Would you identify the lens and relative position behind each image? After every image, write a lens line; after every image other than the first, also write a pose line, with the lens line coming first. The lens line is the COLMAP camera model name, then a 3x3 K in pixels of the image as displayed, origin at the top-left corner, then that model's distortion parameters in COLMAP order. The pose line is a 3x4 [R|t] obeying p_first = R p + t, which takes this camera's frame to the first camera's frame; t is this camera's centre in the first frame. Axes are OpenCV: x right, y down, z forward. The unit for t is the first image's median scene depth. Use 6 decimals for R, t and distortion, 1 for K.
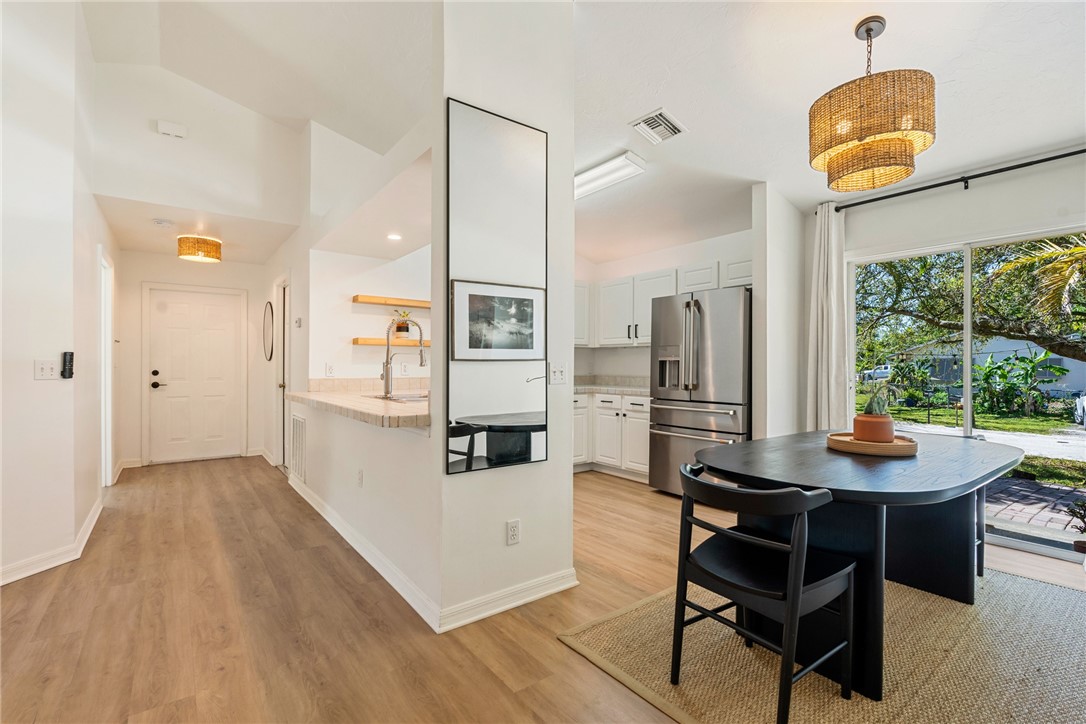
lens RADIAL K [[491.3, 0, 543.7], [0, 491.3, 364.1], [0, 0, 1]] dist [-0.001776, -0.000603]
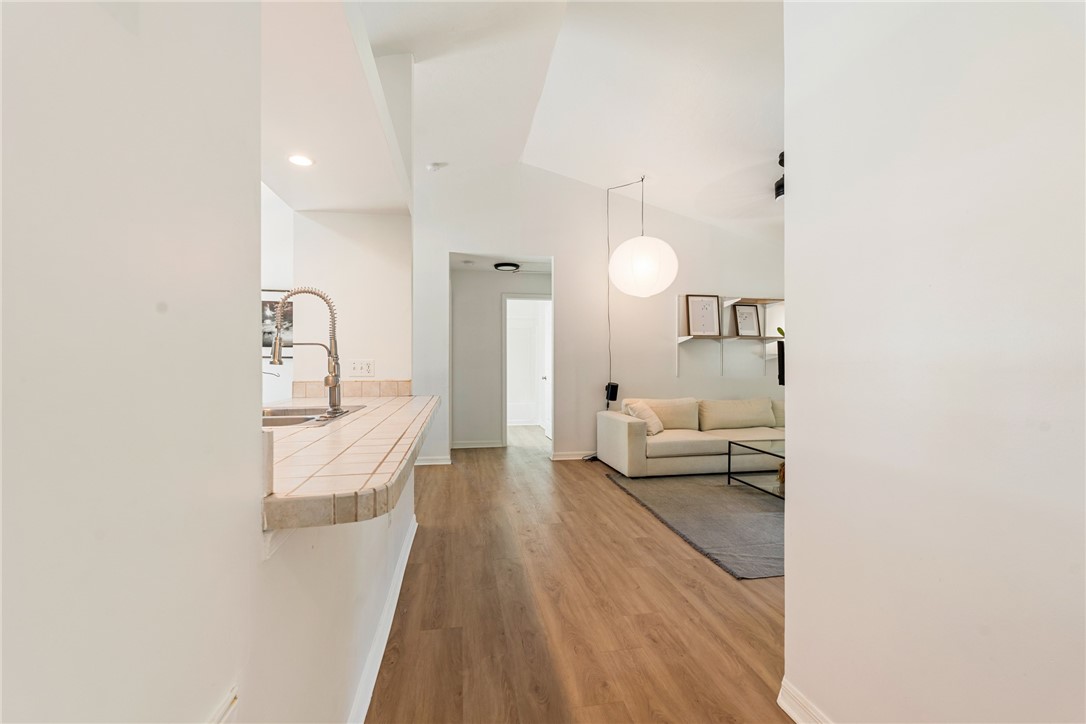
lens RADIAL K [[475.5, 0, 543.0], [0, 475.5, 362.0], [0, 0, 1]] dist [-0.003729, -0.000464]
pose [[-0.889582, 0.001195, 0.456774, -0.953683], [-0.001677, 0.999981, -0.005883, 0.005245], [-0.456773, -0.006000, -0.889563, 1.608519]]
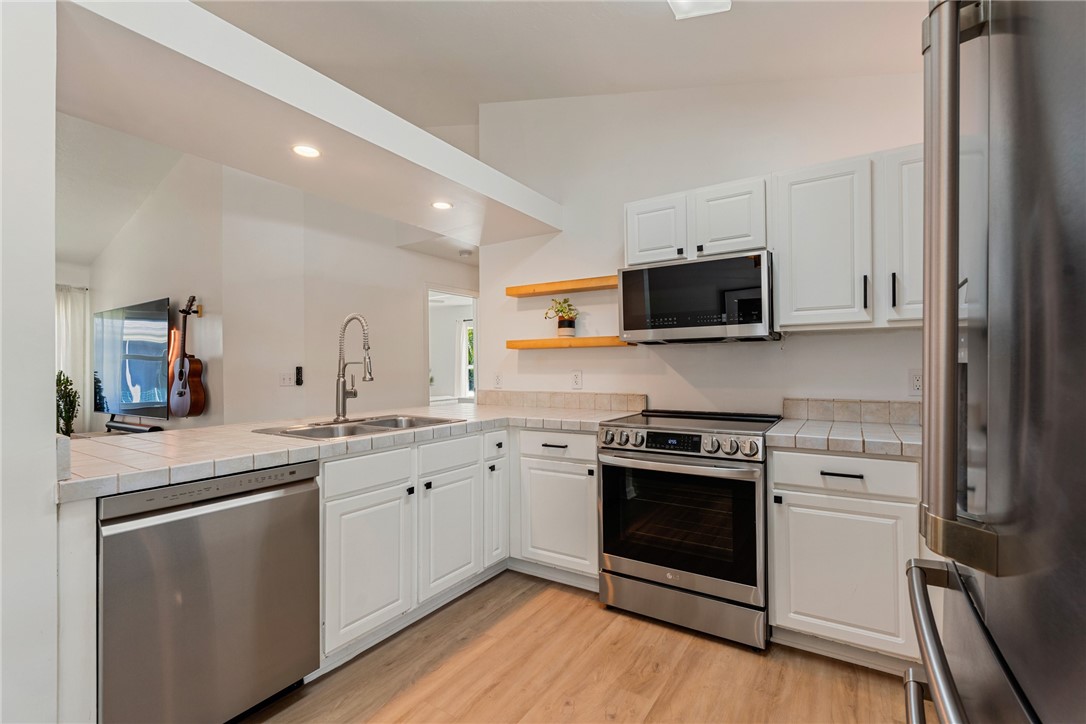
lens RADIAL K [[483.9, 0, 543.0], [0, 483.9, 362.0], [0, 0, 1]] dist [-0.000509, -0.000052]
pose [[0.343972, -0.014771, -0.938864, 0.573239], [0.011451, 0.999868, -0.011536, -0.014070], [0.938910, -0.006783, 0.344096, 1.157401]]
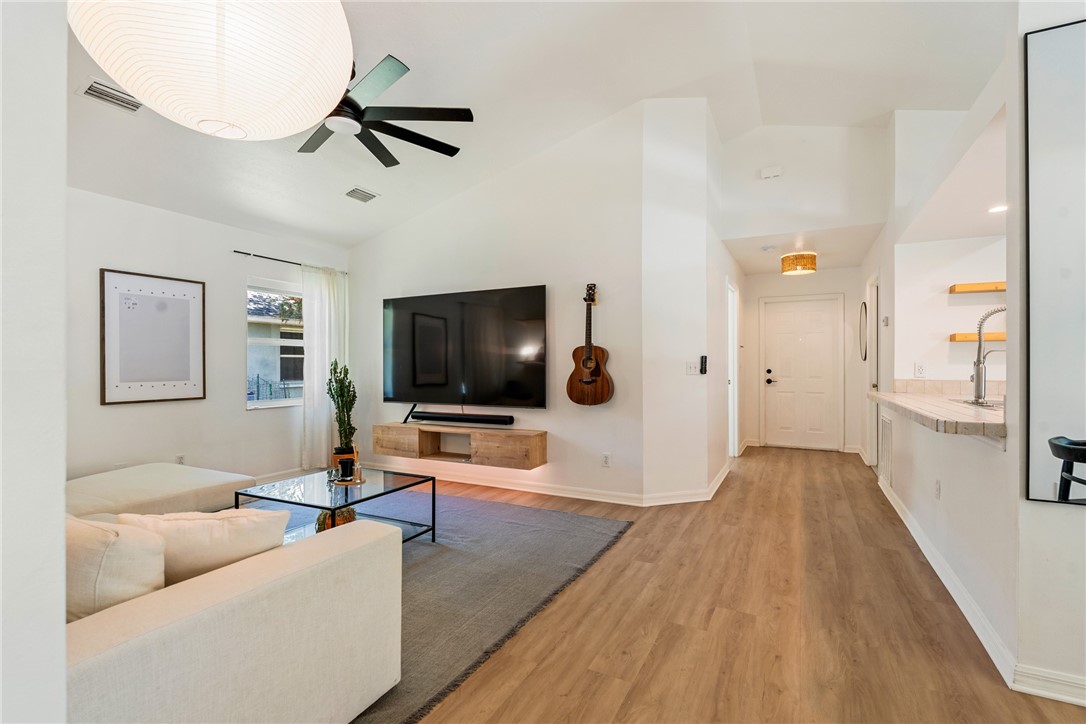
lens RADIAL K [[492.5, 0, 550.8], [0, 492.5, 361.8], [0, 0, 1]] dist [-0.001164, -0.000015]
pose [[0.437069, -0.006389, -0.899405, 0.139725], [0.002097, 0.999979, -0.006084, 0.000709], [0.899426, 0.000773, 0.437073, -0.043018]]
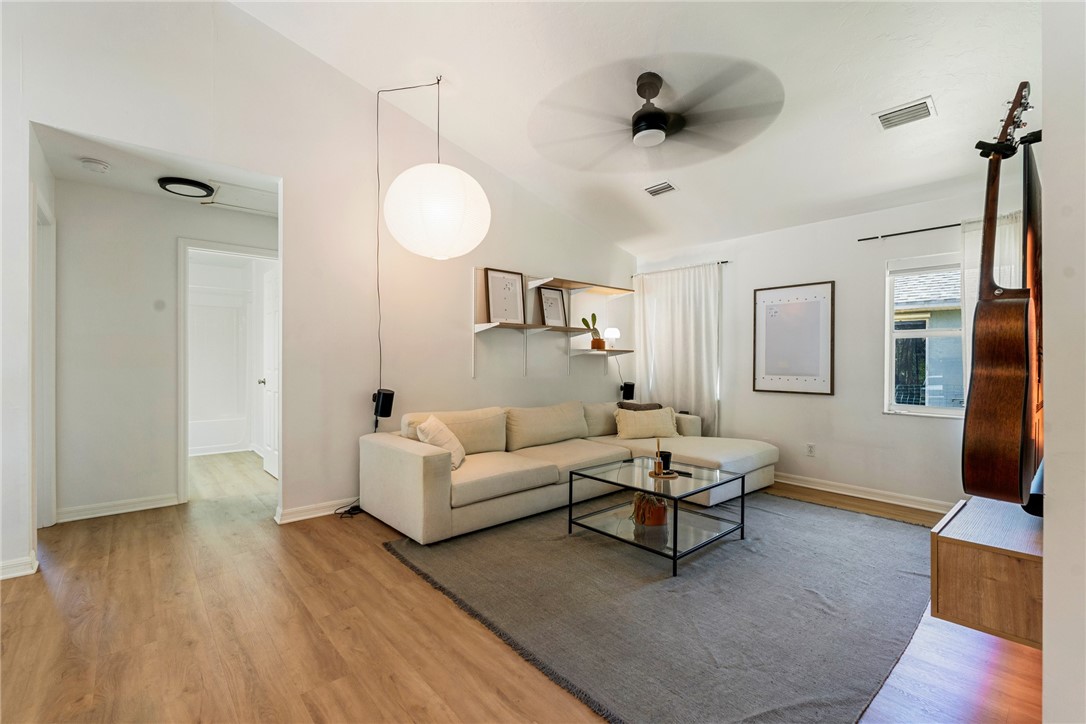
lens RADIAL K [[475.5, 0, 543.0], [0, 475.5, 362.0], [0, 0, 1]] dist [-0.003729, -0.000464]
pose [[-0.997658, -0.004208, -0.068276, -0.657328], [-0.004280, 0.999990, 0.000905, 0.001799], [0.068271, 0.001195, -0.997666, 1.052257]]
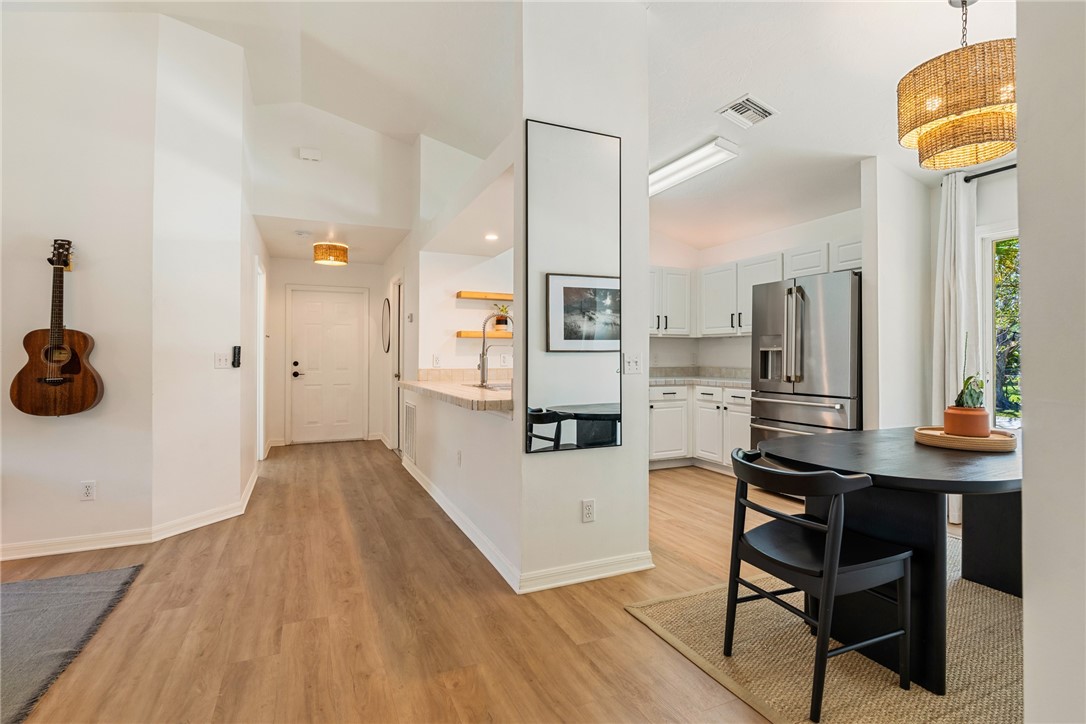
lens RADIAL K [[526.2, 0, 544.0], [0, 526.2, 349.2], [0, 0, 1]] dist [-0.001688, -0.000349]
pose [[0.974931, -0.005243, -0.222446, 0.081877], [0.002588, 0.999922, -0.012223, 0.001076], [0.222493, 0.011341, 0.974868, -0.121712]]
